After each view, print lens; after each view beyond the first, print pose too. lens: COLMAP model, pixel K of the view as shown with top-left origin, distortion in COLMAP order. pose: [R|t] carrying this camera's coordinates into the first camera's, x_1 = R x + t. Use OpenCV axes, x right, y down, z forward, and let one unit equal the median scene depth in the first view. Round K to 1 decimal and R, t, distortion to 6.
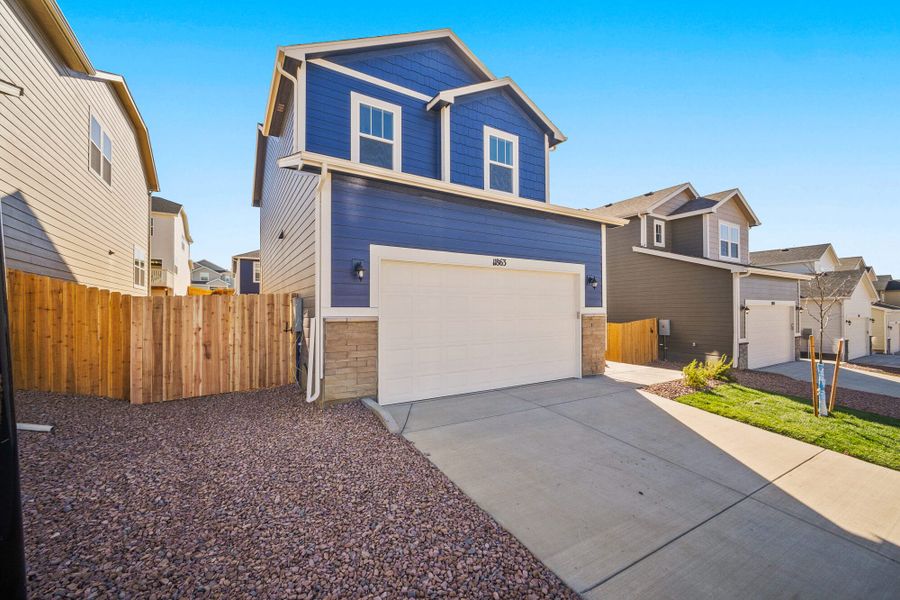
lens RADIAL K [[365.0, 0, 455.6], [0, 365.0, 302.8], [0, 0, 1]] dist [-0.002301, 0.000898]
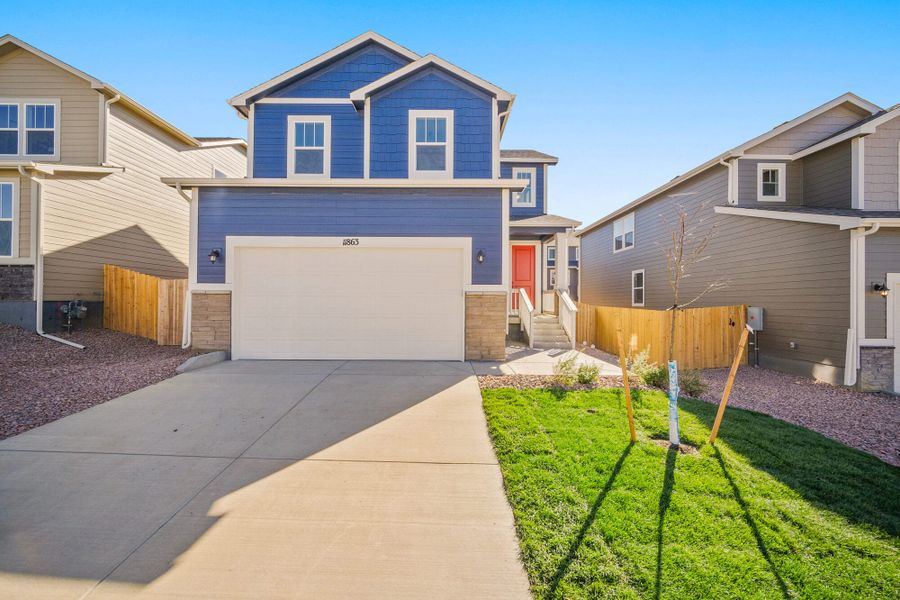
lens RADIAL K [[365.0, 0, 453.0], [0, 365.0, 299.8], [0, 0, 1]] dist [-0.002301, 0.000898]
pose [[0.850575, 0.002983, -0.525845, 0.799342], [0.002267, 0.999954, 0.009340, 0.042253], [0.525849, -0.009137, 0.850529, 0.206980]]
